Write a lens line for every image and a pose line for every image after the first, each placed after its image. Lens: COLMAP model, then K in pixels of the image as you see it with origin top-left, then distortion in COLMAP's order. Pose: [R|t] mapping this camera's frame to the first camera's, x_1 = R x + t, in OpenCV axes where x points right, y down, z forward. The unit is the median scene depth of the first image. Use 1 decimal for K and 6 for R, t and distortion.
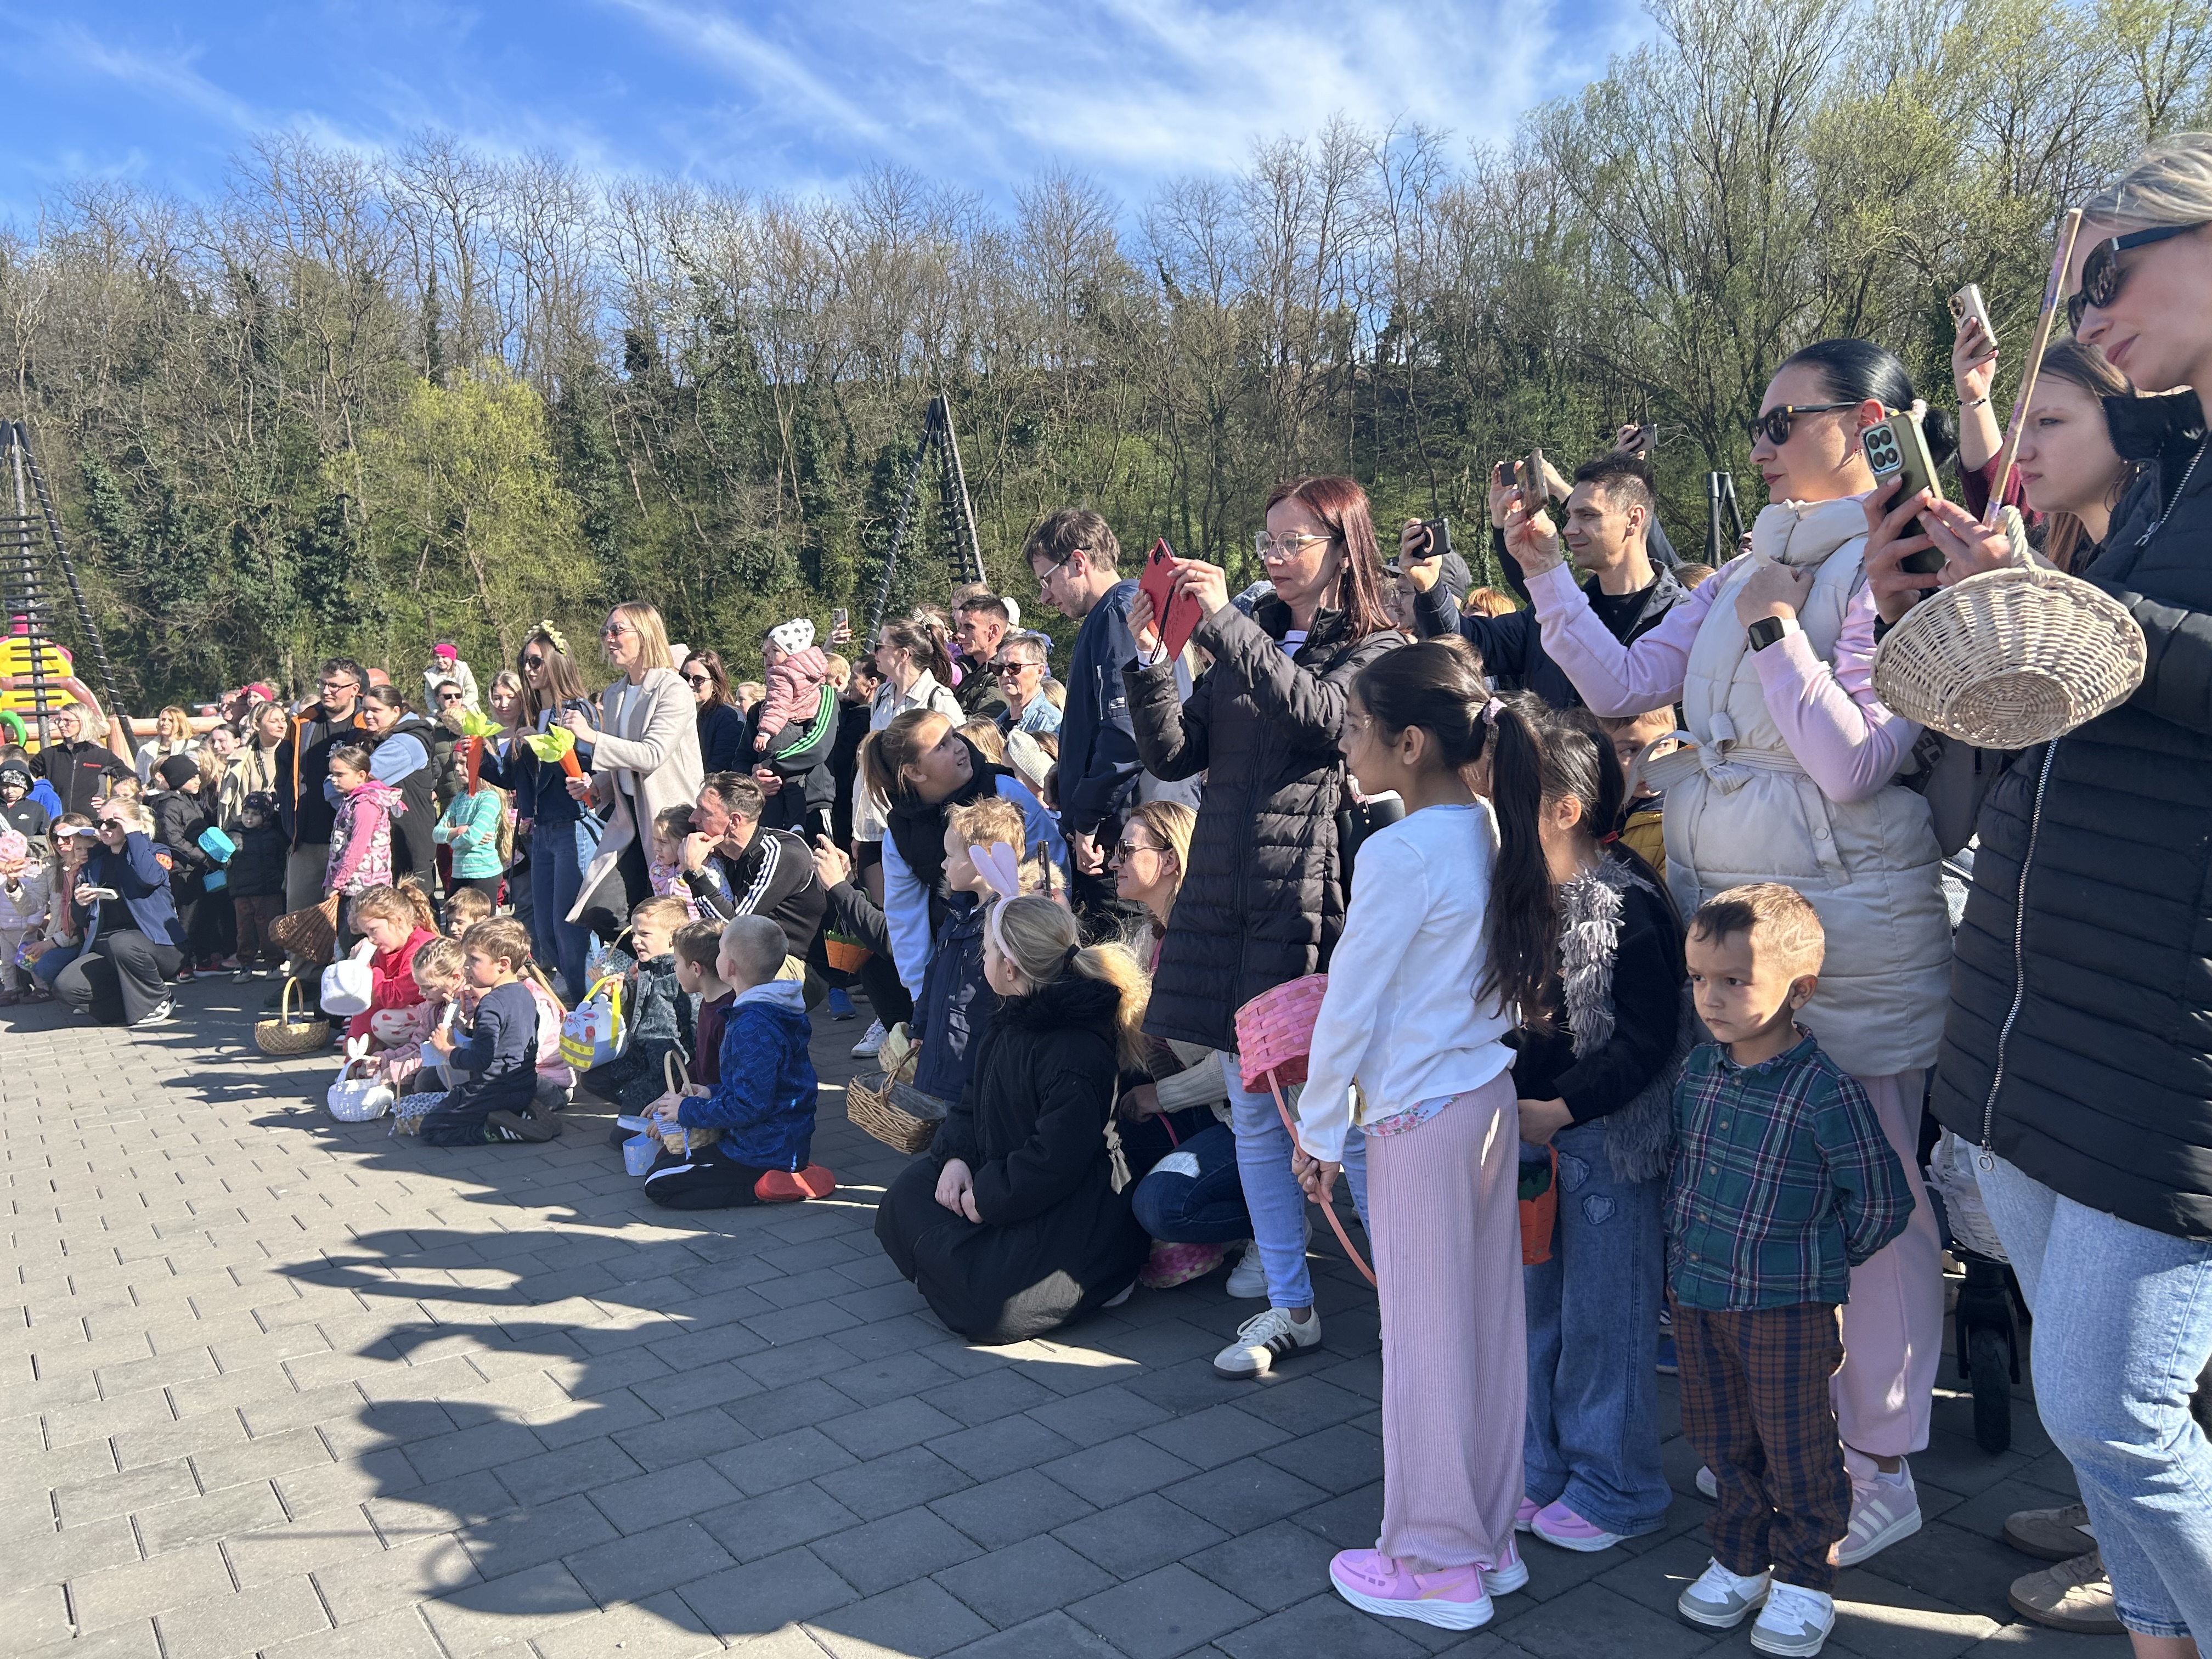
lens RADIAL K [[1689.3, 0, 1114.7], [0, 1689.3, 852.4], [0, 0, 1]] dist [0.018005, 0.001173]
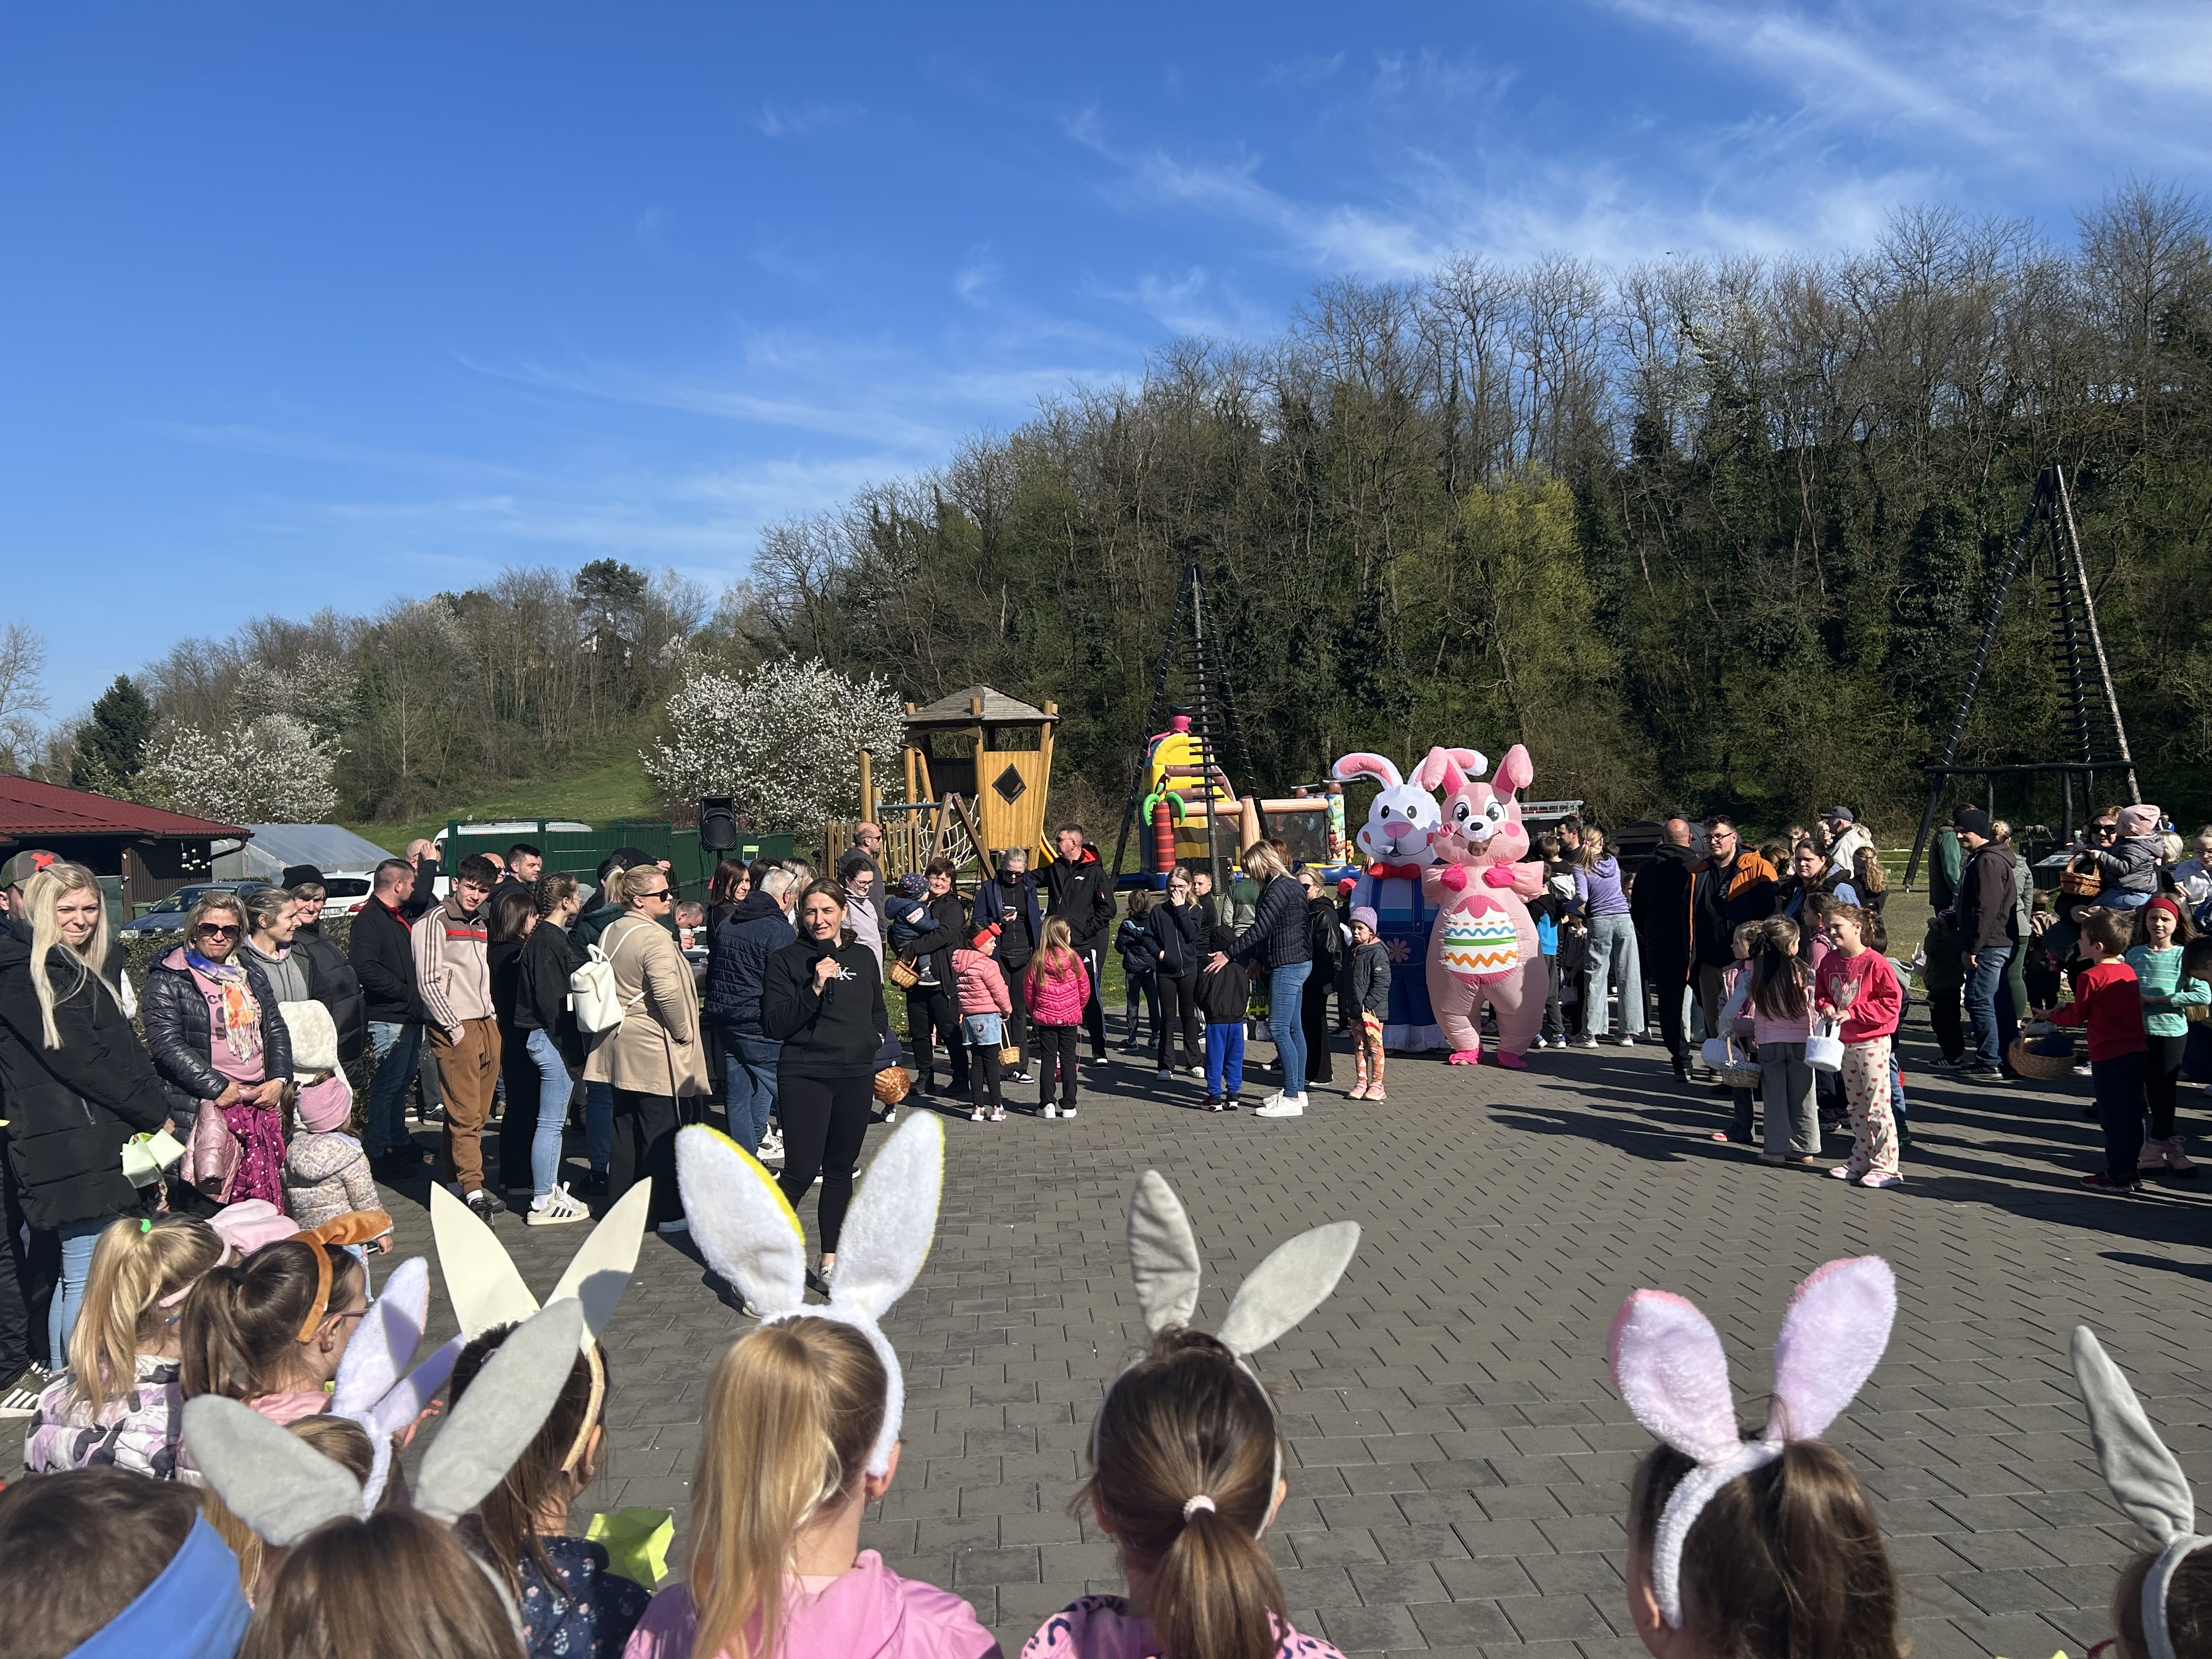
lens RADIAL K [[1690.7, 0, 1110.0], [0, 1690.7, 861.6], [0, 0, 1]] dist [0.056980, -0.063158]
pose [[0.856649, 0.027951, -0.515142, -0.026891], [-0.045717, 0.998716, -0.021837, -0.002070], [0.513870, 0.042257, 0.856827, -0.038713]]
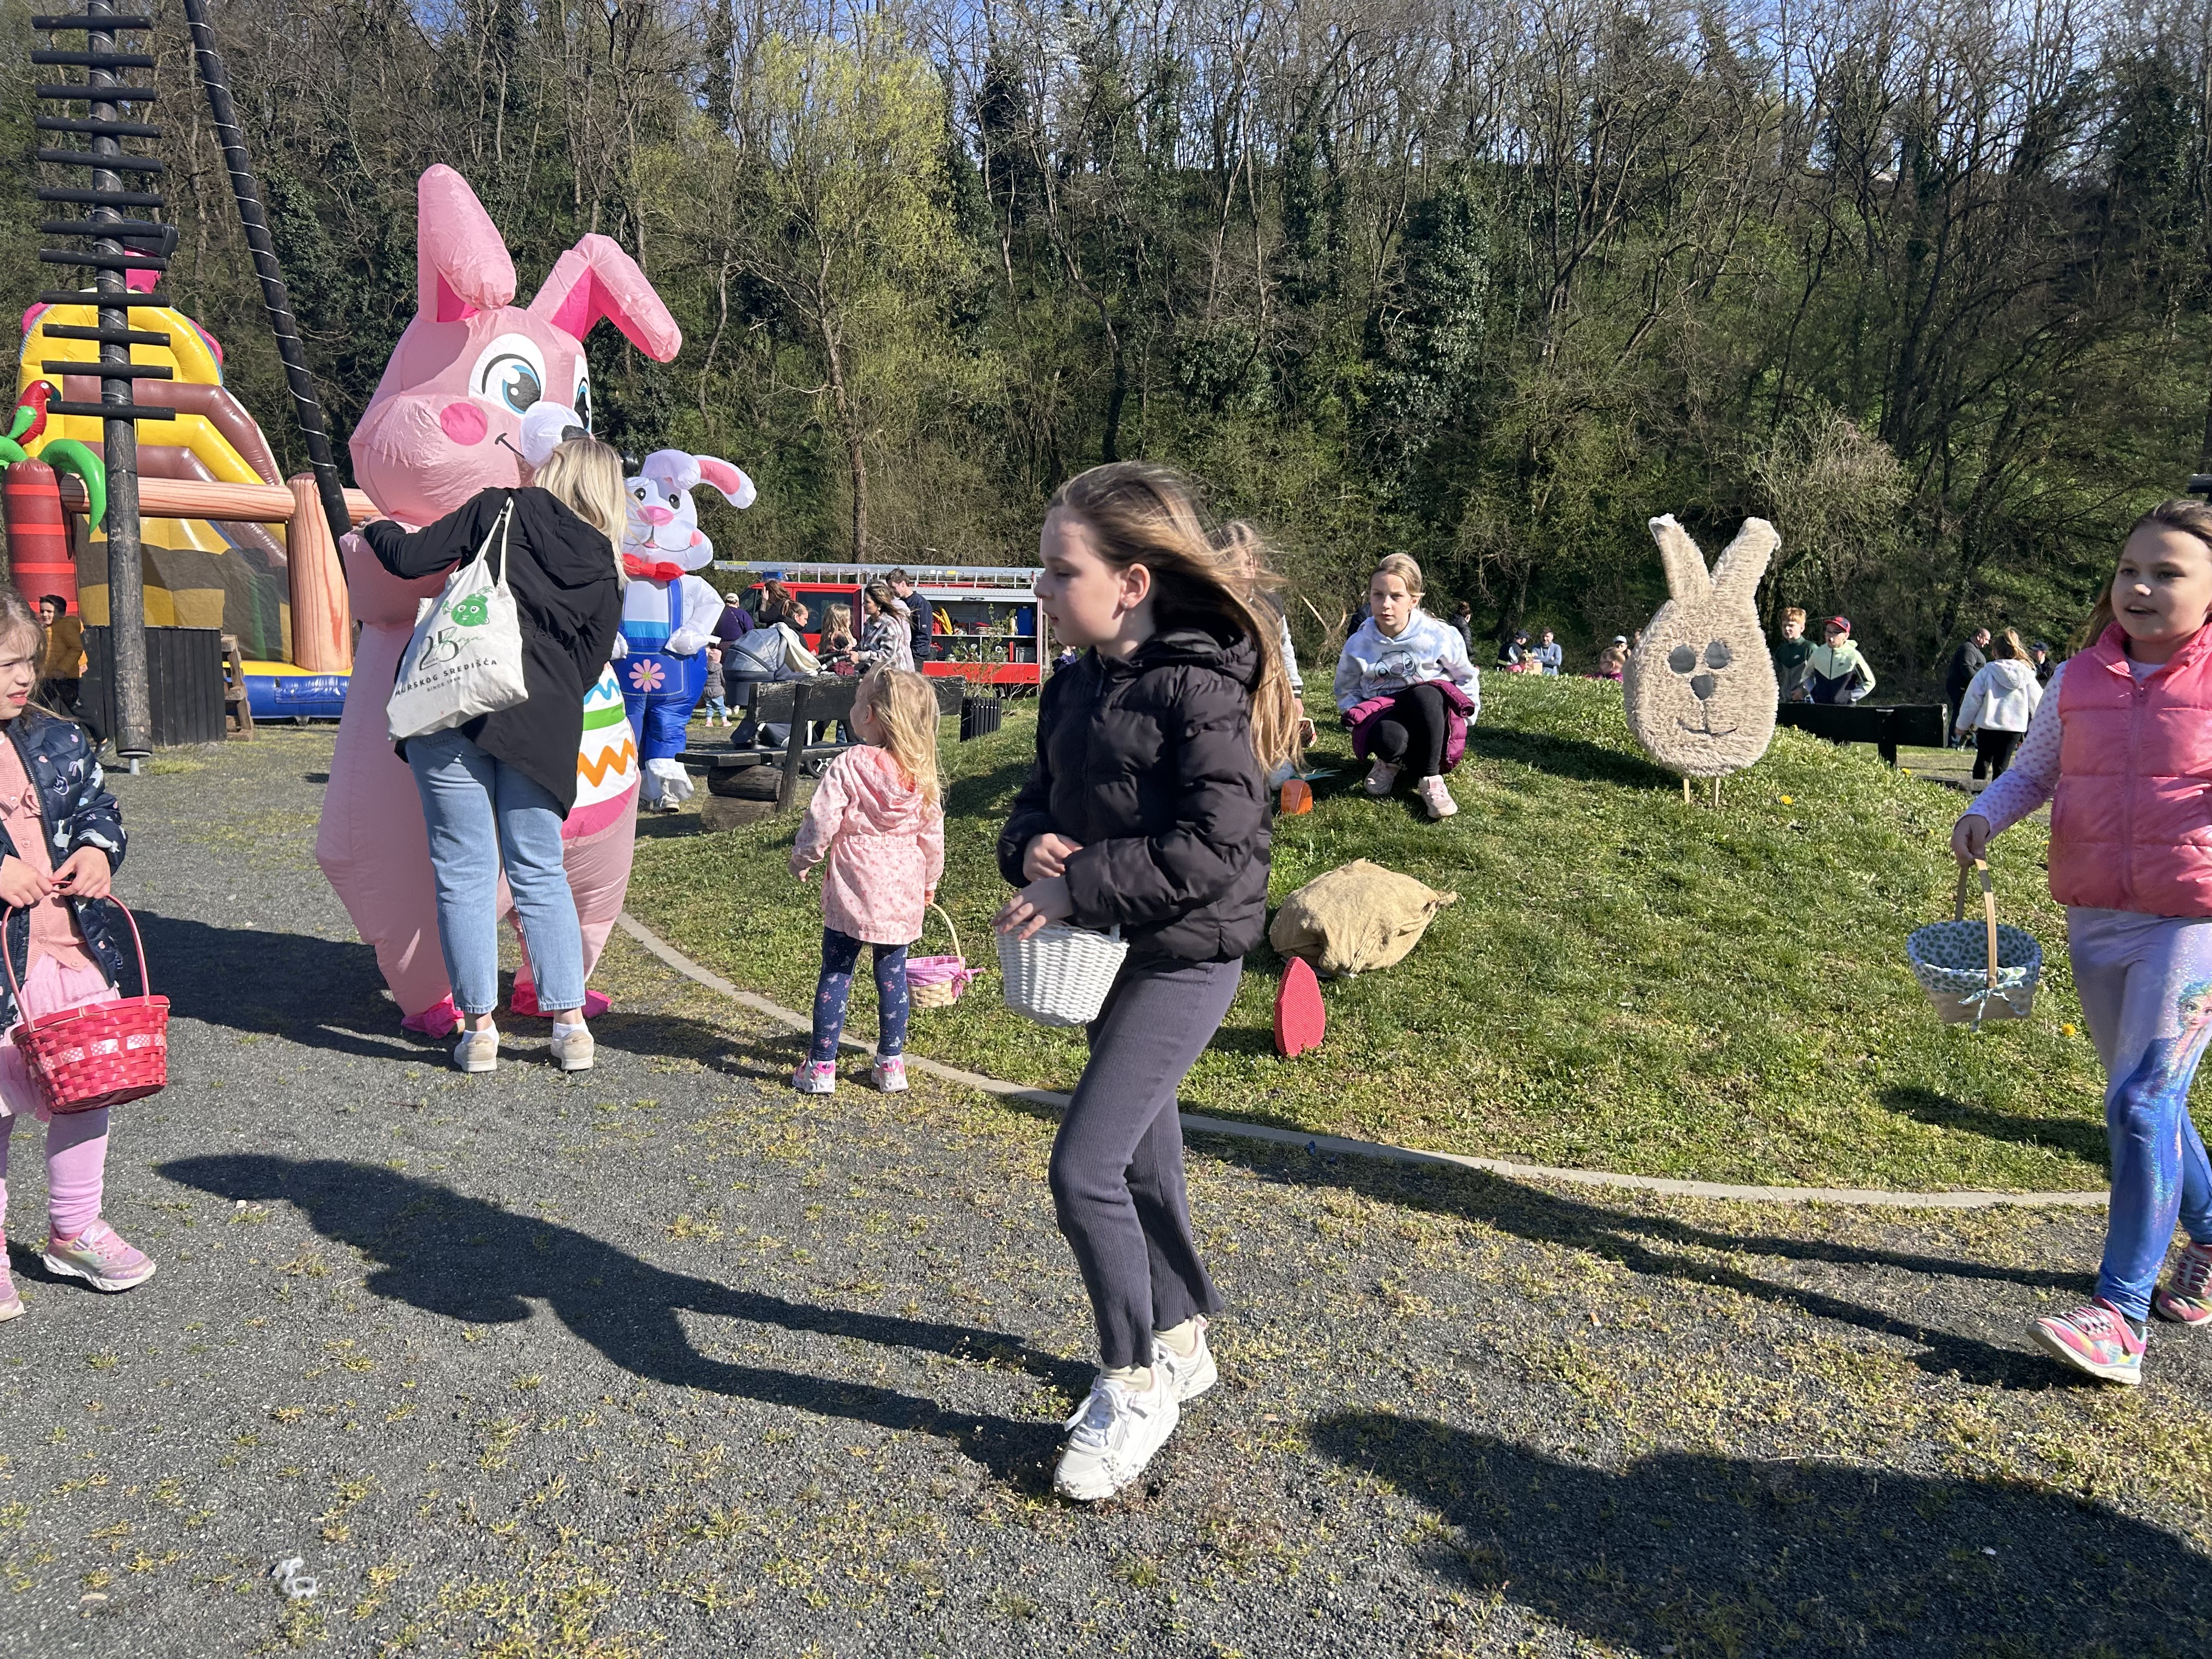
lens RADIAL K [[1690.7, 0, 1110.0], [0, 1690.7, 861.6], [0, 0, 1]] dist [0.056980, -0.063158]
pose [[0.994060, 0.077437, -0.076473, -0.176672], [-0.073255, 0.995736, 0.056059, -0.010601], [0.080488, -0.050124, 0.995495, 0.297556]]
